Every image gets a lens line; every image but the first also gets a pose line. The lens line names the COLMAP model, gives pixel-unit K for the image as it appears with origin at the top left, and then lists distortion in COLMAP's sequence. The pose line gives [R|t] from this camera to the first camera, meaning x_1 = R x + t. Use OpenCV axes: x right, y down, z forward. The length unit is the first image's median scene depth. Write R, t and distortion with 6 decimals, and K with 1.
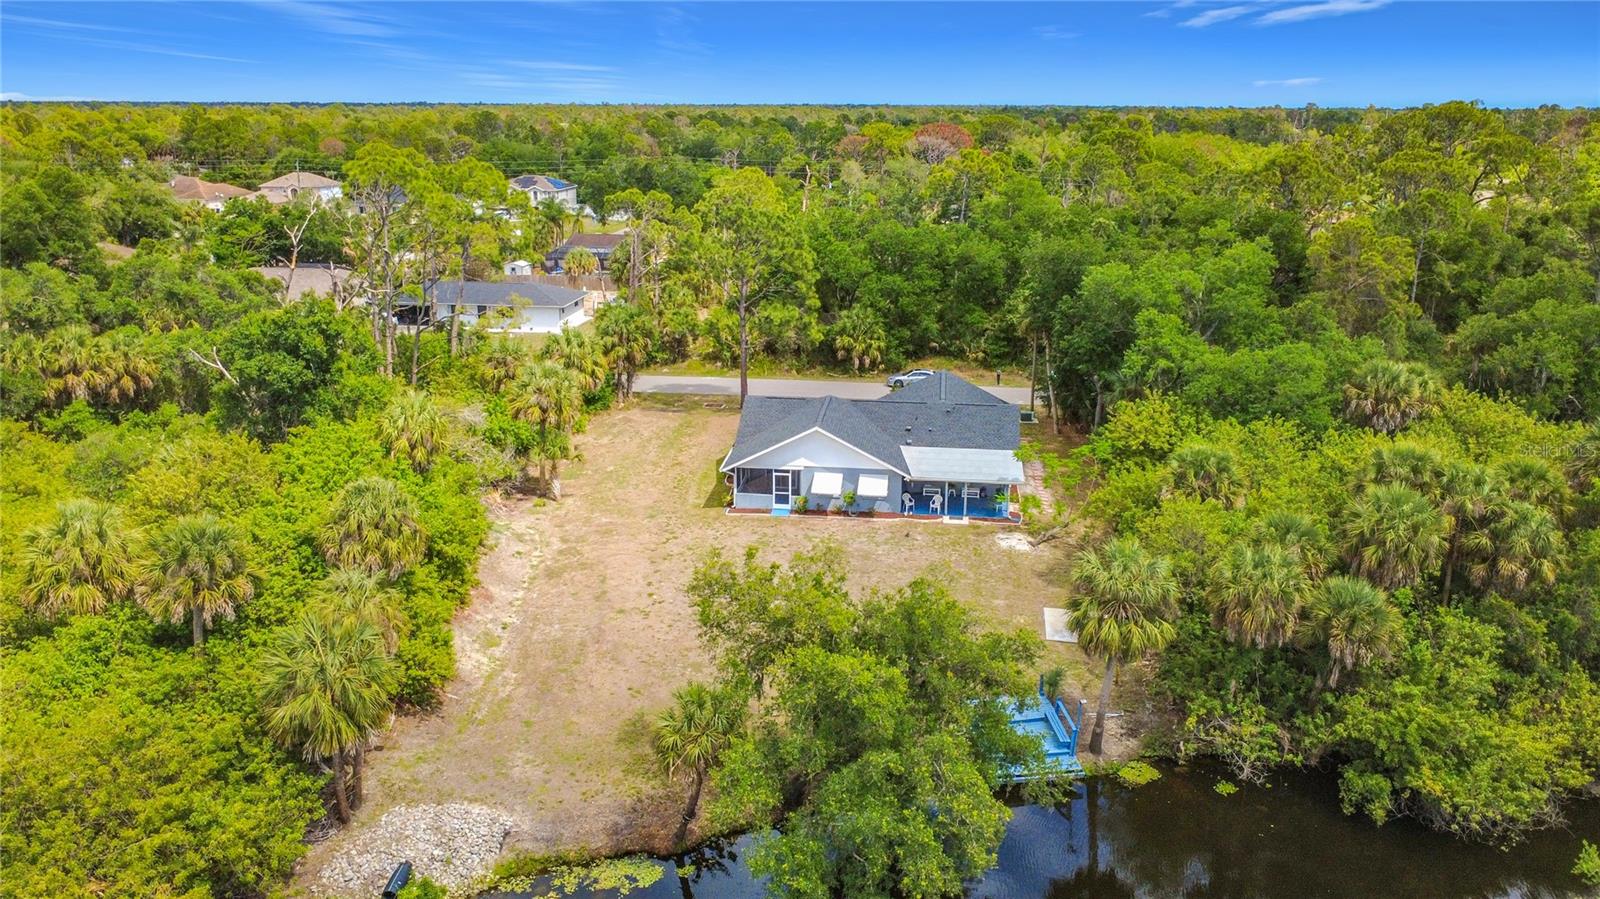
lens RADIAL K [[1191.1, 0, 798.4], [0, 1191.1, 419.8], [0, 0, 1]] dist [-0.002543, 0.000294]
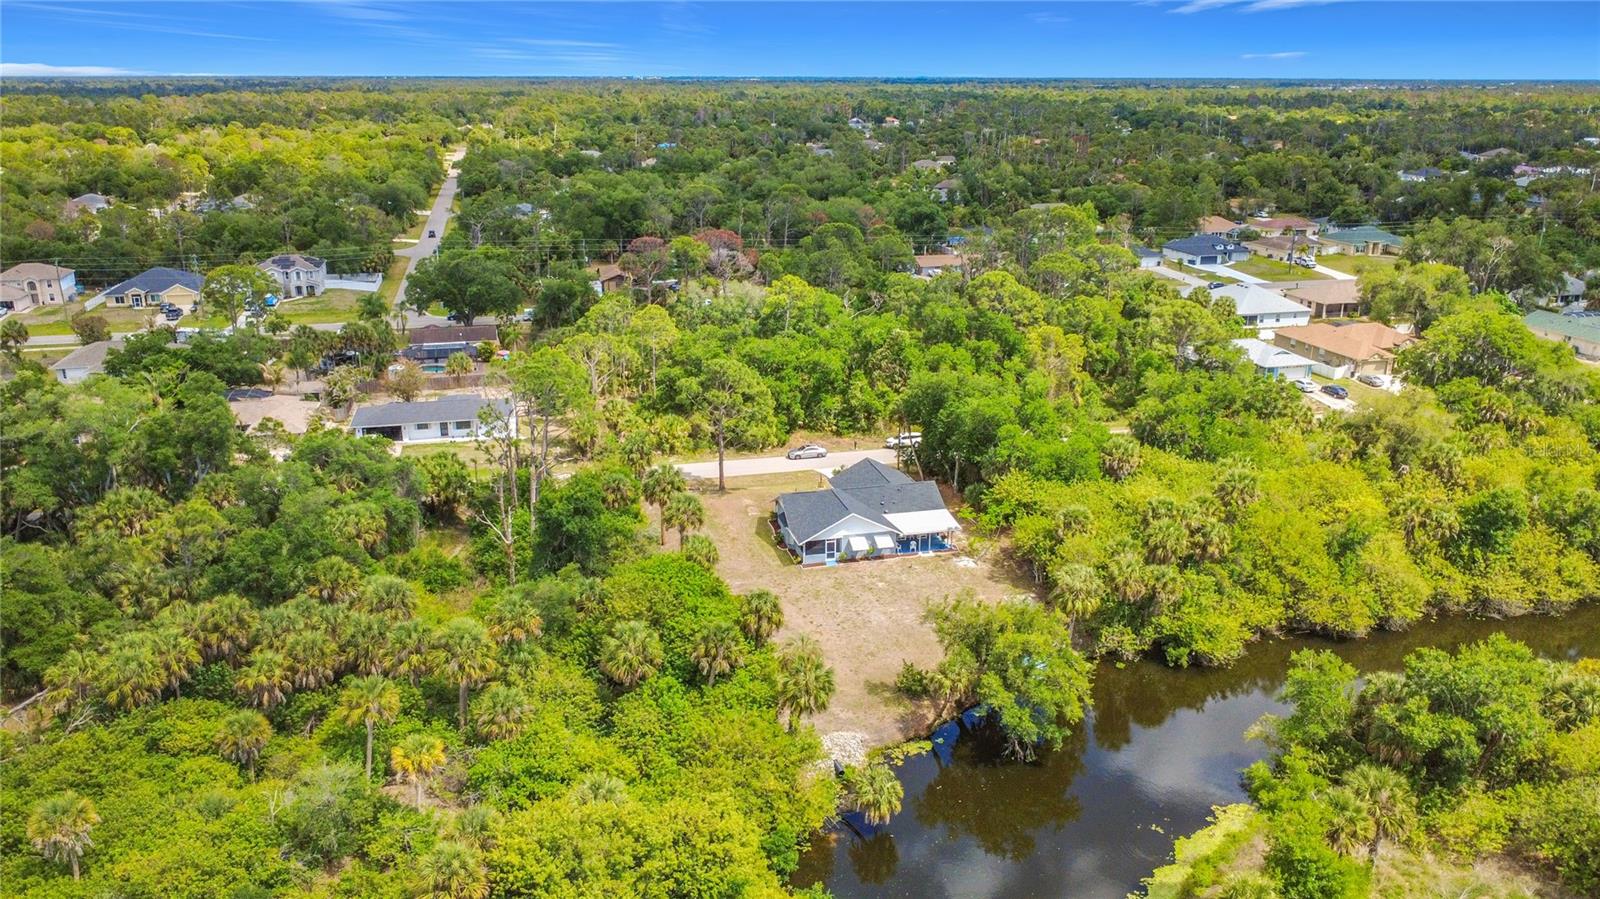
lens RADIAL K [[1190.4, 0, 800.0], [0, 1190.4, 449.5], [0, 0, 1]] dist [-0.004283, -0.001078]
pose [[0.931664, -0.112182, 0.345568, -0.646357], [0.094885, 0.993256, 0.066628, -0.209514], [-0.350712, -0.029286, 0.936025, -0.608633]]
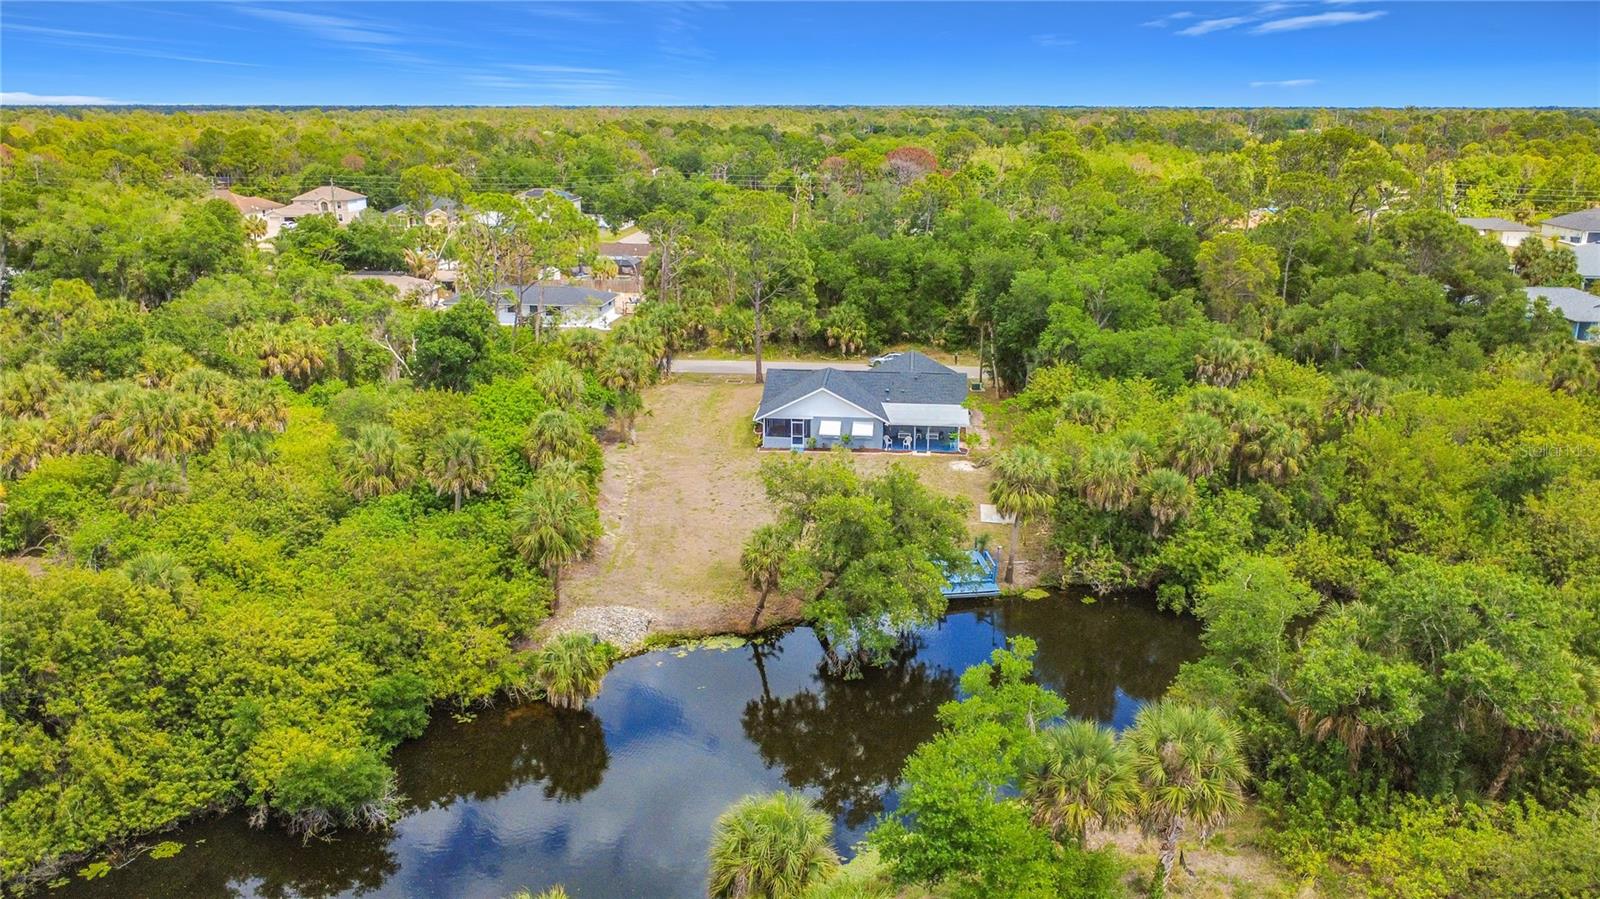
lens RADIAL K [[1186.3, 0, 800.0], [0, 1186.3, 449.5], [0, 0, 1]] dist [-0.004547, 0.004119]
pose [[0.999653, -0.010407, 0.024189, -0.045521], [0.009811, 0.999648, 0.024650, 0.043498], [-0.024437, -0.024404, 0.999403, -0.399884]]
